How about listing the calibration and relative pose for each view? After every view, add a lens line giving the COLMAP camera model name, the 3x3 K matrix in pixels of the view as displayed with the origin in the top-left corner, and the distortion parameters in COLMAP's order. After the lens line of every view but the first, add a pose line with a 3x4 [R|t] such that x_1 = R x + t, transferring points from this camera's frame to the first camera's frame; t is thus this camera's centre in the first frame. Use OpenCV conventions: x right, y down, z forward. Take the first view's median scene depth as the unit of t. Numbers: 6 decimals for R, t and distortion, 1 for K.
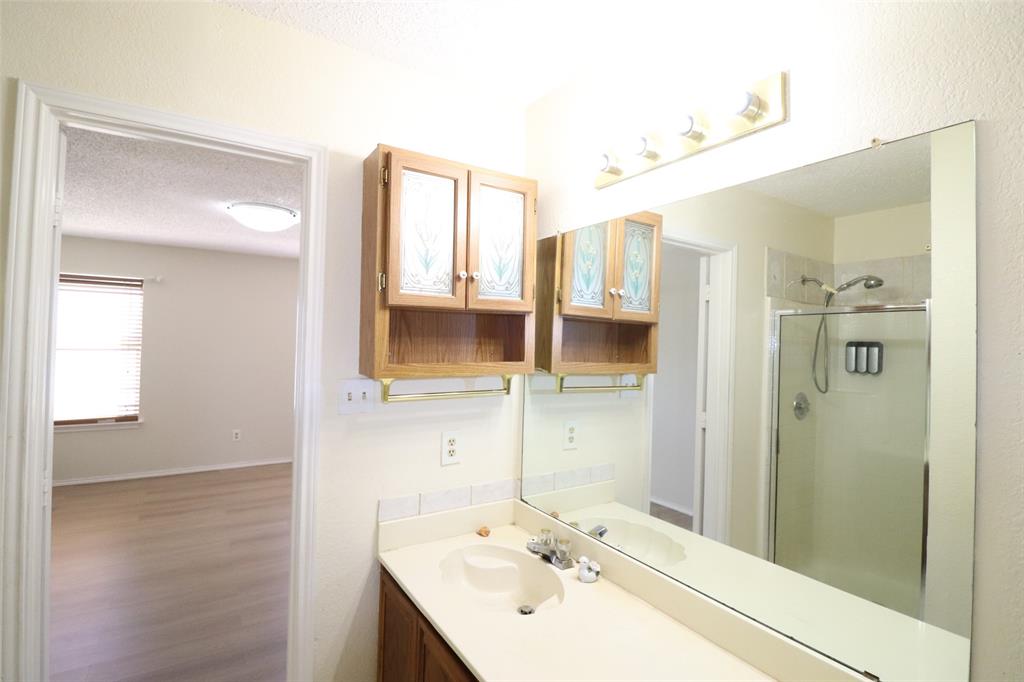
lens RADIAL K [[478.6, 0, 512.8], [0, 478.6, 331.0], [0, 0, 1]] dist [0.001156, -0.014916]
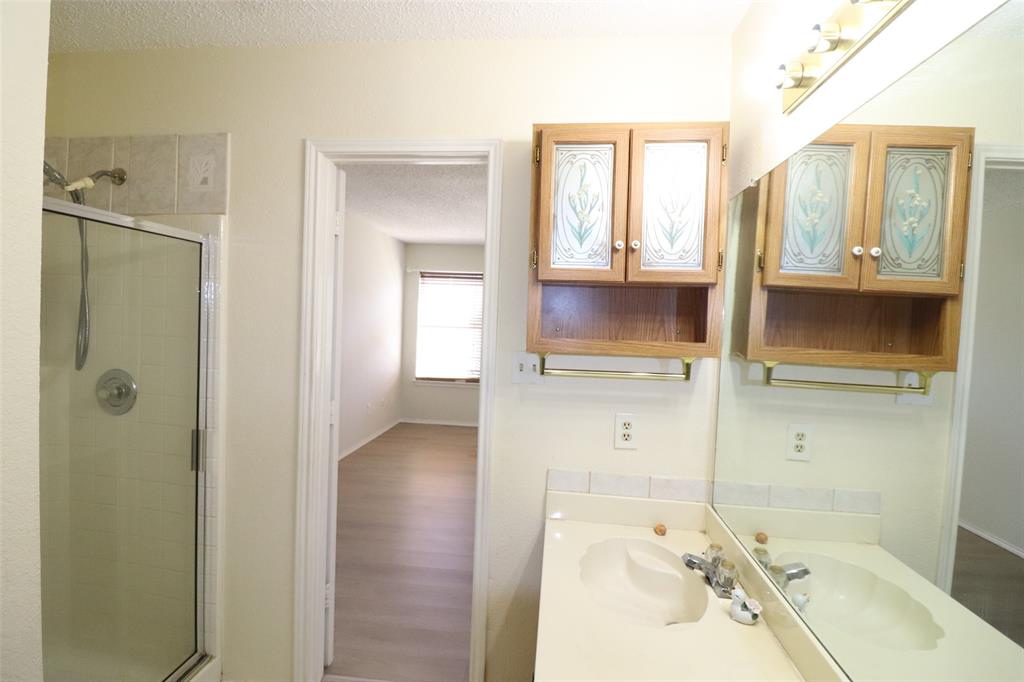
lens RADIAL K [[478.6, 0, 512.8], [0, 478.6, 331.0], [0, 0, 1]] dist [0.001156, -0.014916]
pose [[0.777056, 0.023078, -0.629008, 0.276302], [-0.004472, 0.999505, 0.031147, 0.017550], [0.629415, -0.021390, 0.776775, 0.129163]]
